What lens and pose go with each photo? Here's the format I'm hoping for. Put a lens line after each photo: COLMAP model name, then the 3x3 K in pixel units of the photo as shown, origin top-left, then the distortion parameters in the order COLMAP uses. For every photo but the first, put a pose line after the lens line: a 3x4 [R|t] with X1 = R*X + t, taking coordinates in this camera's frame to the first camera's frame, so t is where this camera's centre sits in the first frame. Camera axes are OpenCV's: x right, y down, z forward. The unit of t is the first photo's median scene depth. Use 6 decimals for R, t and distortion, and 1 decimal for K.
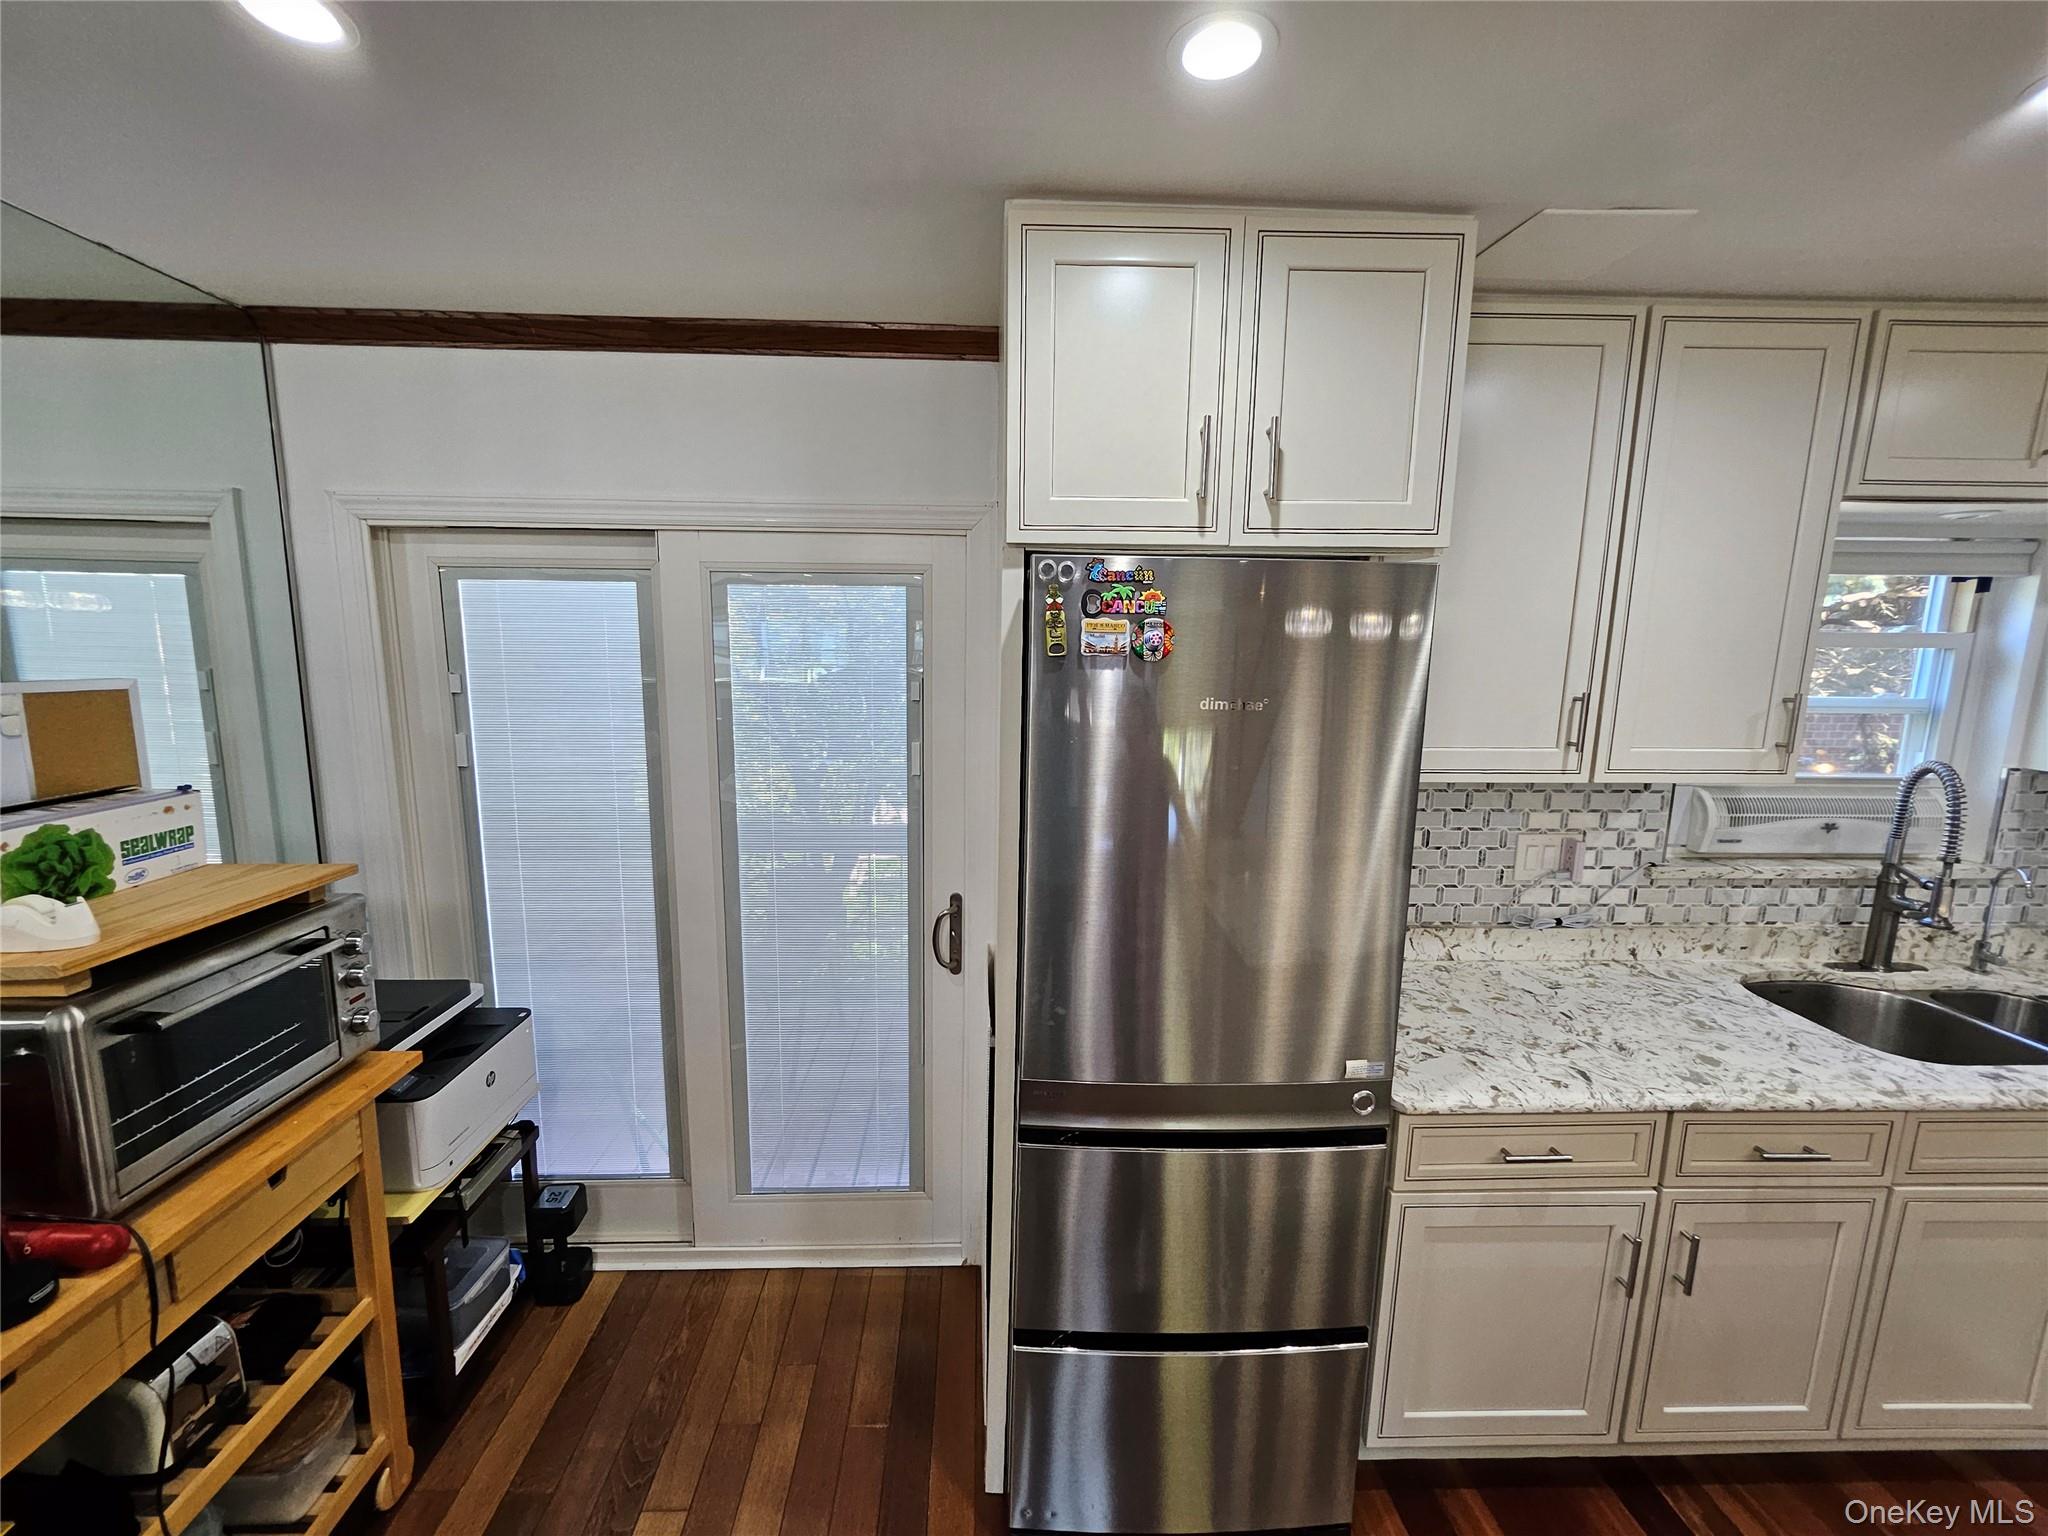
lens RADIAL K [[798.8, 0, 1008.6], [0, 798.8, 767.6], [0, 0, 1]] dist [-0.008978, -0.000030]
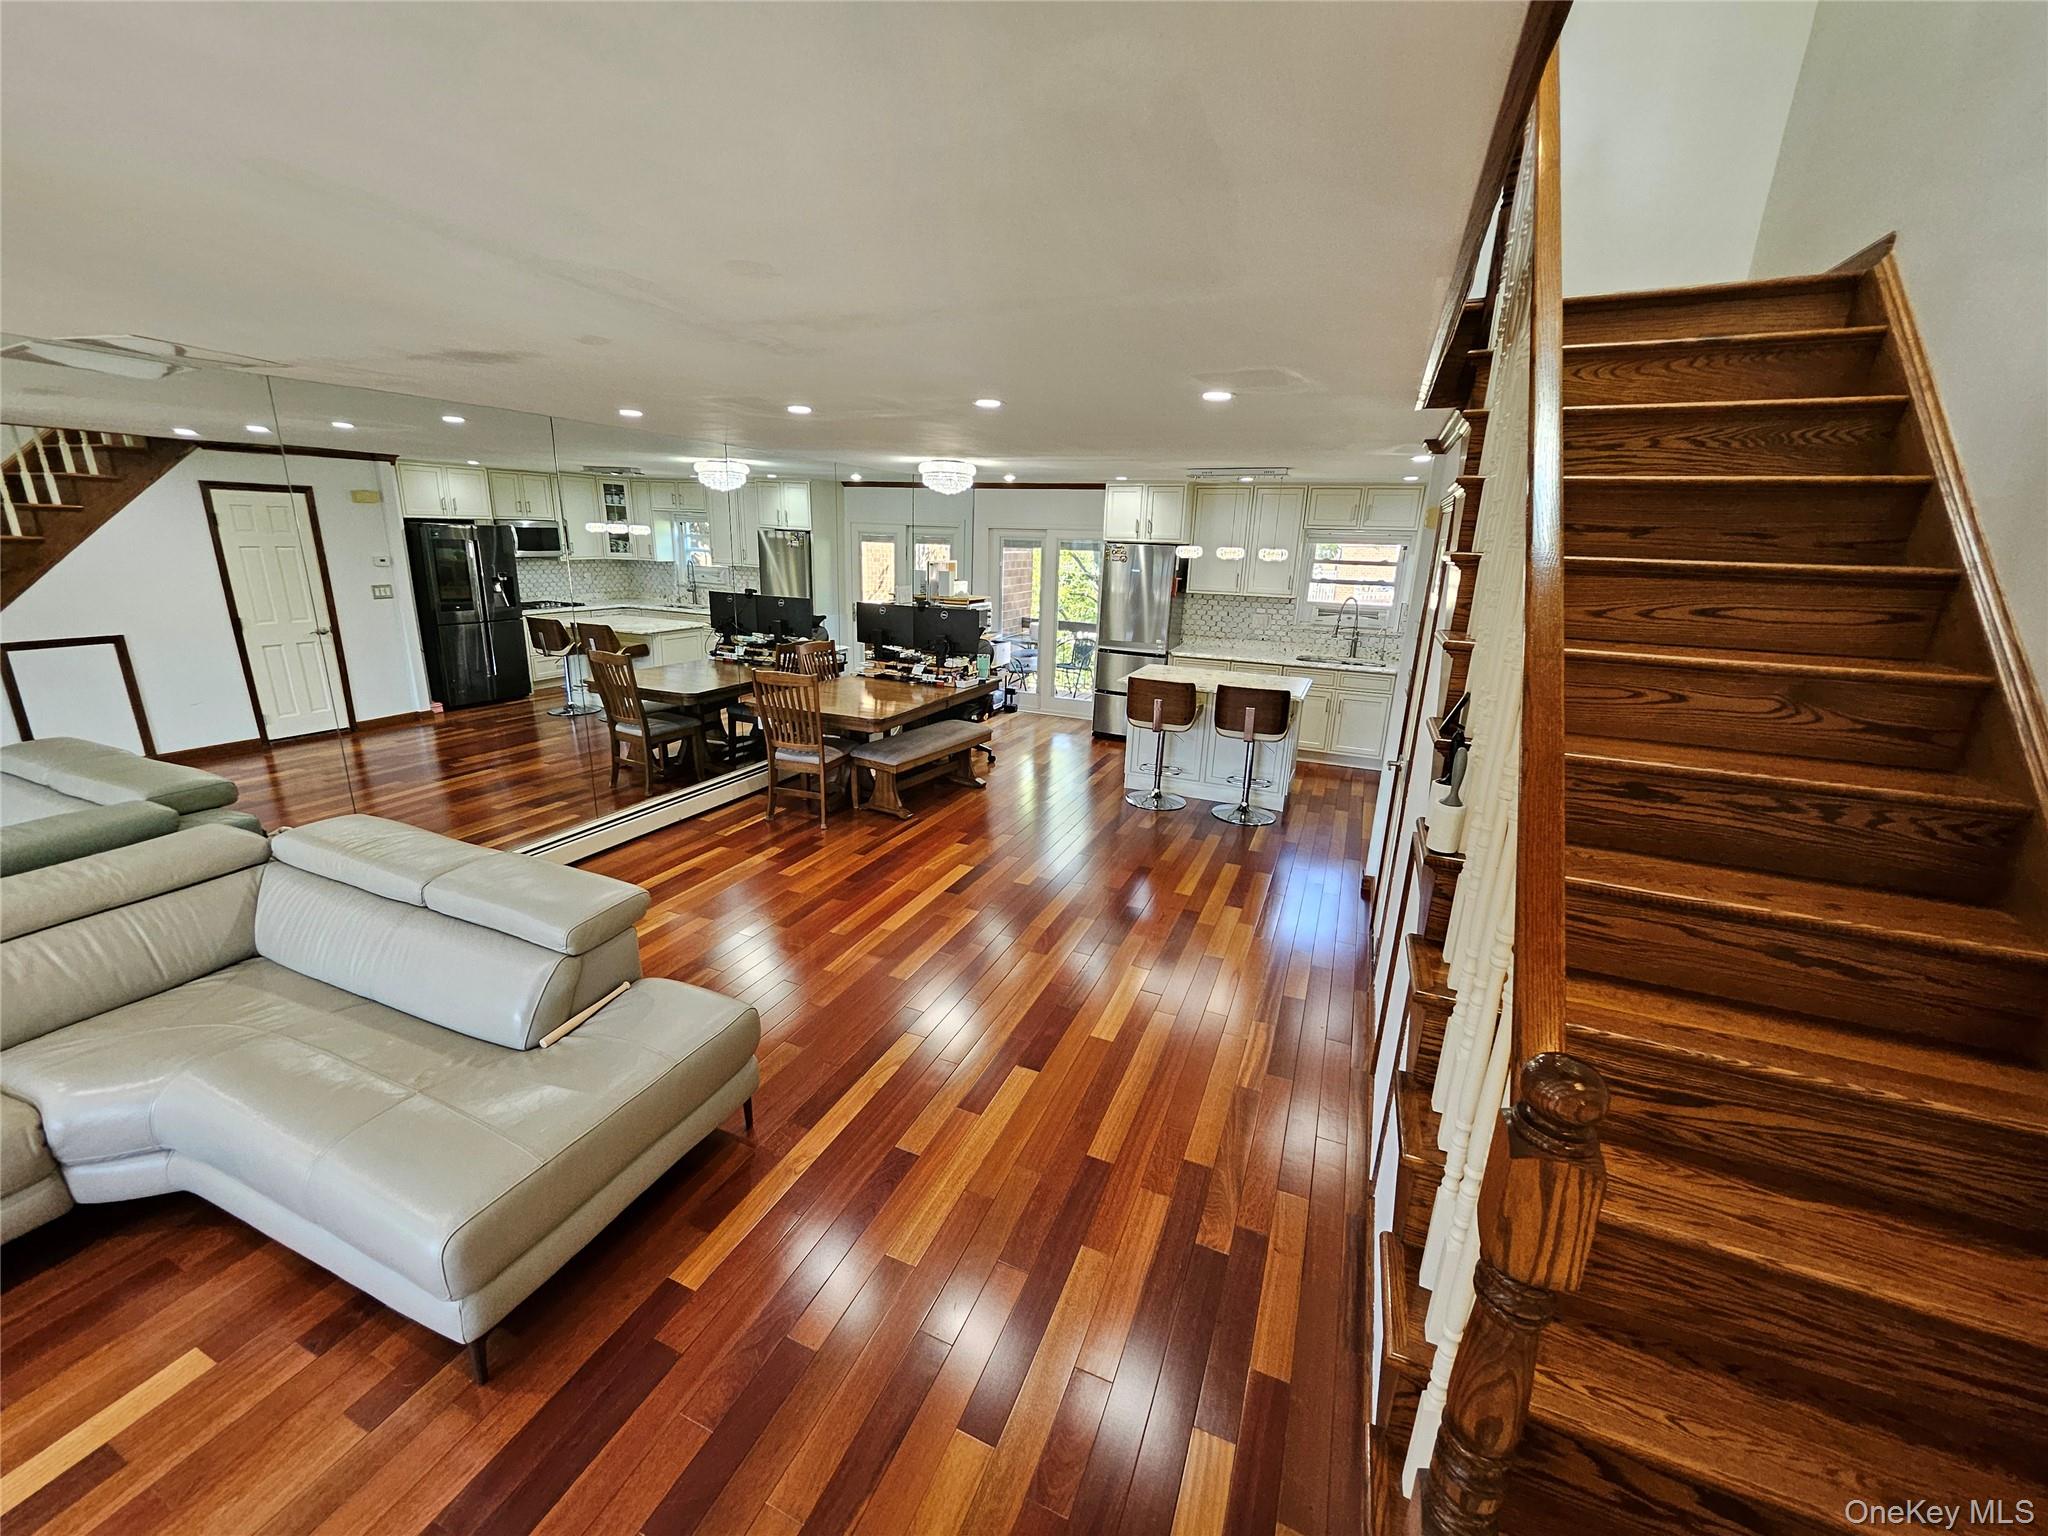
lens RADIAL K [[798.8, 0, 1008.6], [0, 798.8, 767.6], [0, 0, 1]] dist [-0.008978, -0.000030]
pose [[0.898829, 0.136330, -0.416557, 1.432115], [-0.087461, 0.987070, 0.134327, 0.444133], [0.429484, -0.084305, 0.899131, -3.307420]]
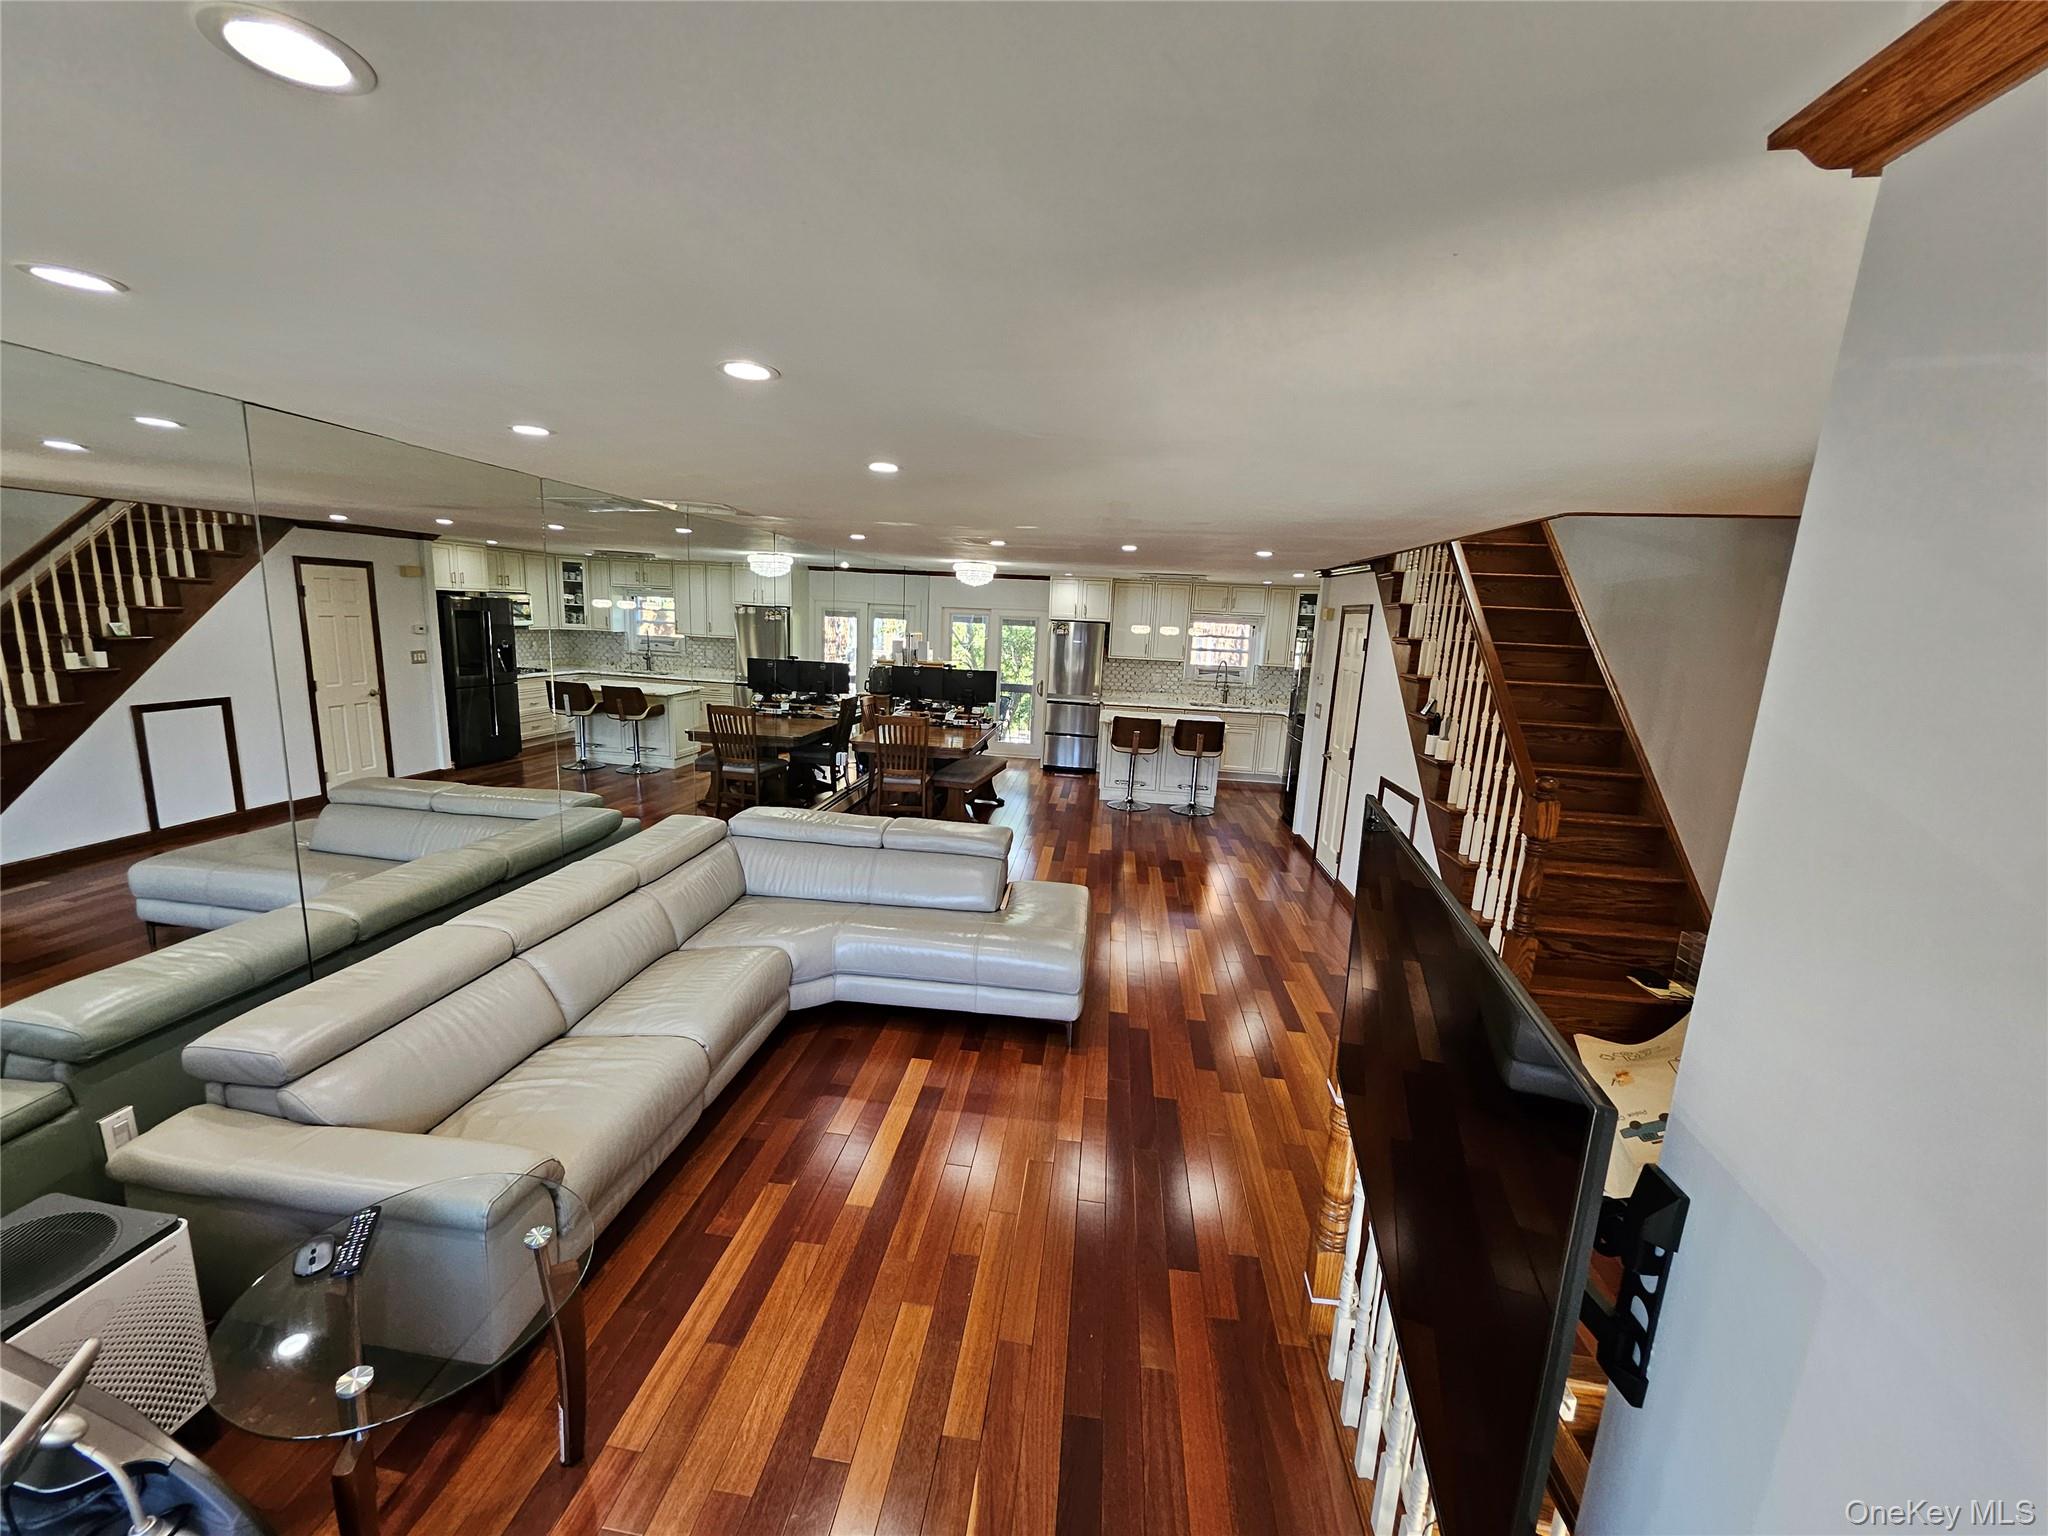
lens RADIAL K [[798.8, 0, 1008.6], [0, 798.8, 767.6], [0, 0, 1]] dist [-0.008978, -0.000030]
pose [[0.985971, 0.062834, -0.154635, 0.627651], [-0.058425, 0.997750, 0.032900, 0.642971], [0.156355, -0.023404, 0.987424, -4.731282]]
